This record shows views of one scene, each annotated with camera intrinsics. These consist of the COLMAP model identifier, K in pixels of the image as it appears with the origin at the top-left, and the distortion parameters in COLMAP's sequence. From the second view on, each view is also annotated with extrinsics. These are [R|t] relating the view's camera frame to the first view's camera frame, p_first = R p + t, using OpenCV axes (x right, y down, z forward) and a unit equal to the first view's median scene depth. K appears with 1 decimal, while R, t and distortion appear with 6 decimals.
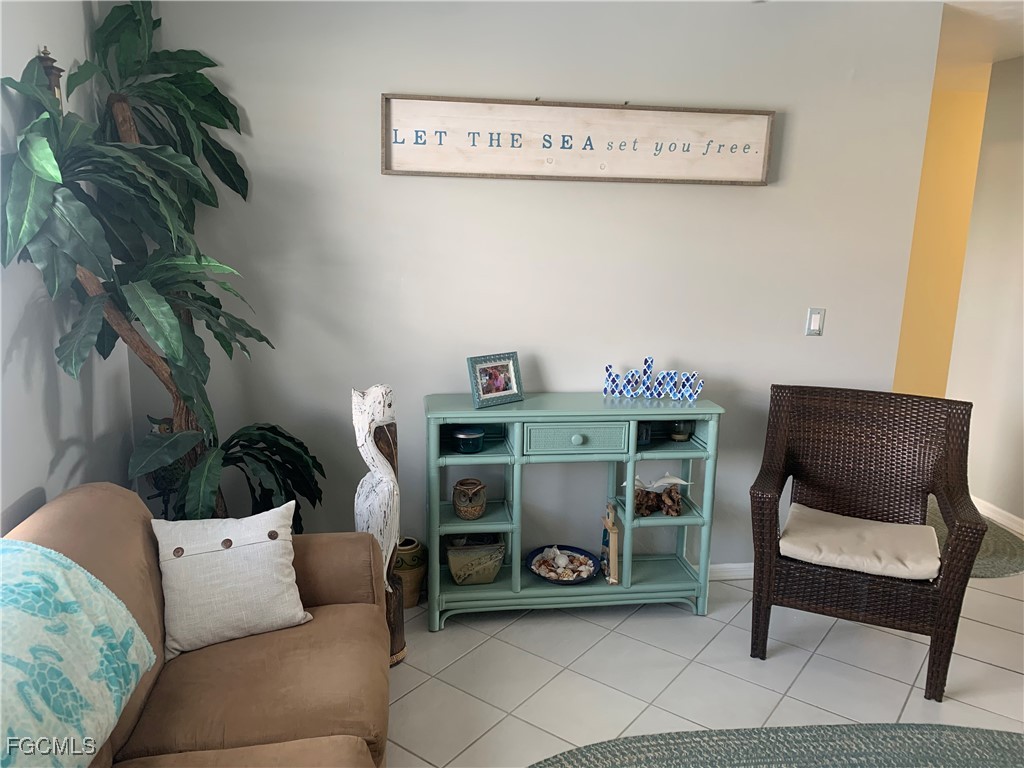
lens RADIAL K [[783.3, 0, 509.5], [0, 783.3, 379.5], [0, 0, 1]] dist [0.035507, -0.041452]
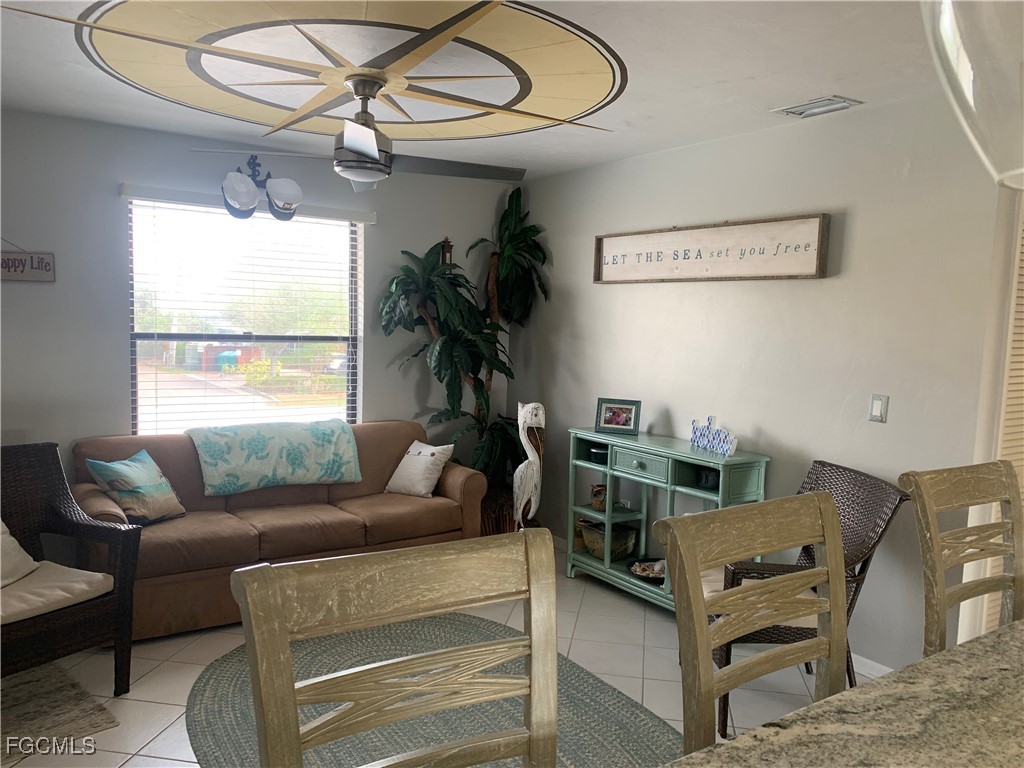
lens RADIAL K [[783.3, 0, 507.7], [0, 783.3, 383.3], [0, 0, 1]] dist [0.035507, -0.041452]
pose [[0.447778, 0.067817, -0.891569, 1.244082], [-0.203167, 0.978755, -0.027589, 0.022414], [0.870757, 0.193491, 0.452043, 0.153946]]
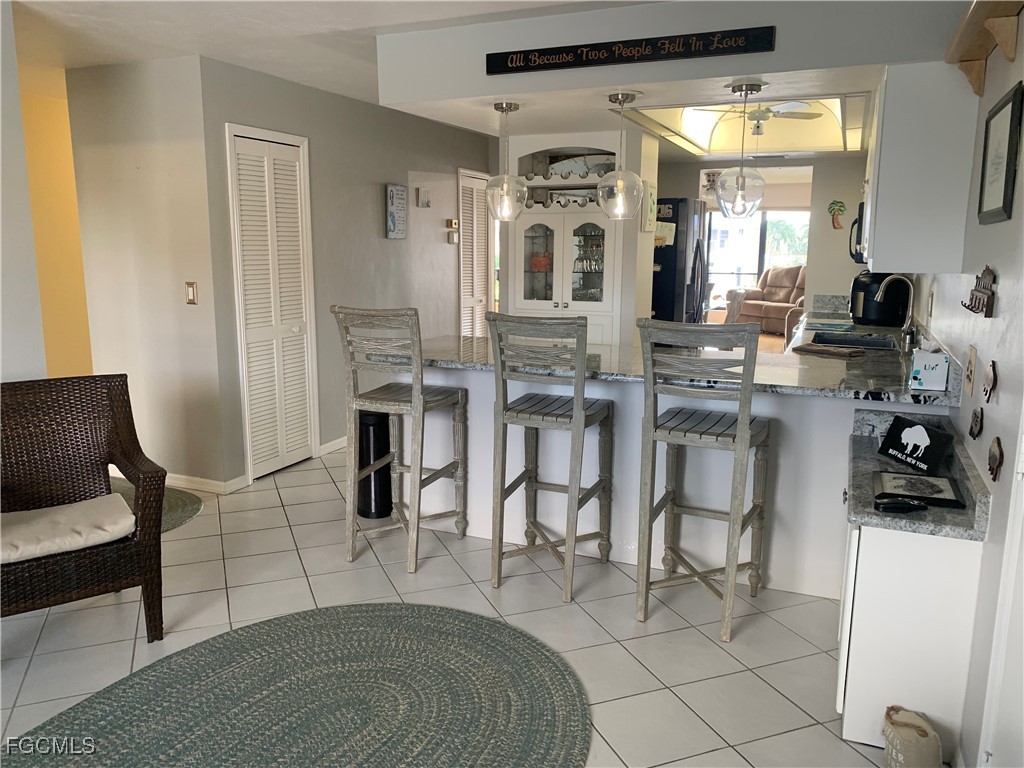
lens RADIAL K [[783.3, 0, 514.8], [0, 783.3, 391.0], [0, 0, 1]] dist [0.035507, -0.041452]
pose [[0.513304, -0.177471, 0.839656, -0.063623], [0.182366, 0.978596, 0.095353, 0.044589], [-0.838607, 0.104180, 0.534682, -0.044241]]
